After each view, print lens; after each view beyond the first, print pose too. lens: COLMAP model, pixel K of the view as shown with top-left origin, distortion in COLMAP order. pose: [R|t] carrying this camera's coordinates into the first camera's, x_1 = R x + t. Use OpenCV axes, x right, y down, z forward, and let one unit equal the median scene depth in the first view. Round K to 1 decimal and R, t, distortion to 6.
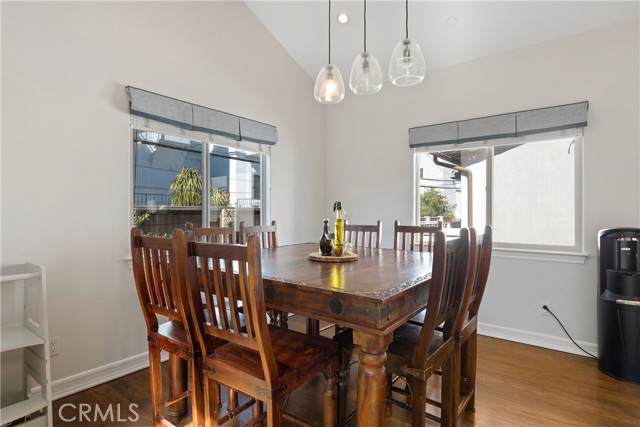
lens RADIAL K [[333.5, 0, 306.5], [0, 333.5, 209.3], [0, 0, 1]] dist [-0.013115, 0.003400]
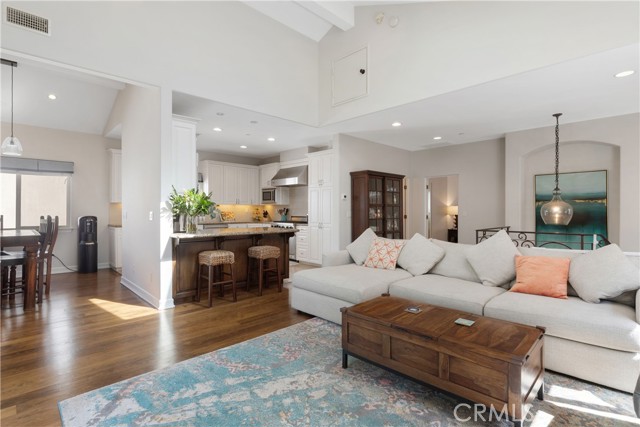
lens RADIAL K [[319.0, 0, 322.3], [0, 319.0, 211.3], [0, 0, 1]] dist [0.002027, -0.002833]
pose [[0.119004, -0.006550, 0.992872, -1.344421], [-0.012370, 0.999891, 0.008079, -0.025412], [-0.992817, -0.013243, 0.118910, -1.159486]]
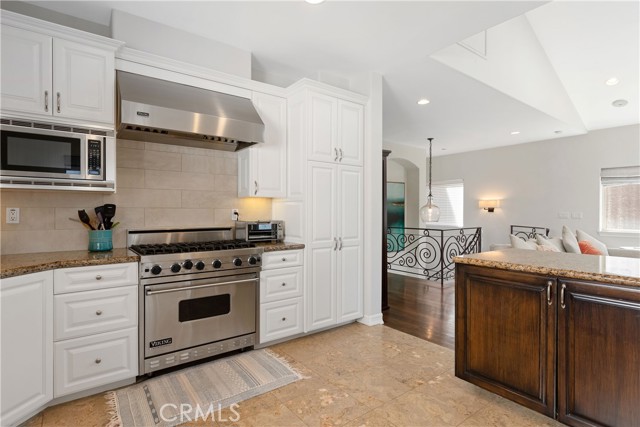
lens RADIAL K [[333.5, 0, 326.3], [0, 333.5, 210.1], [0, 0, 1]] dist [-0.013115, 0.003400]
pose [[-0.974085, -0.003384, 0.226157, 1.105627], [-0.006395, 0.999900, -0.012586, -0.002210], [-0.226092, -0.013706, -0.974010, 0.519552]]
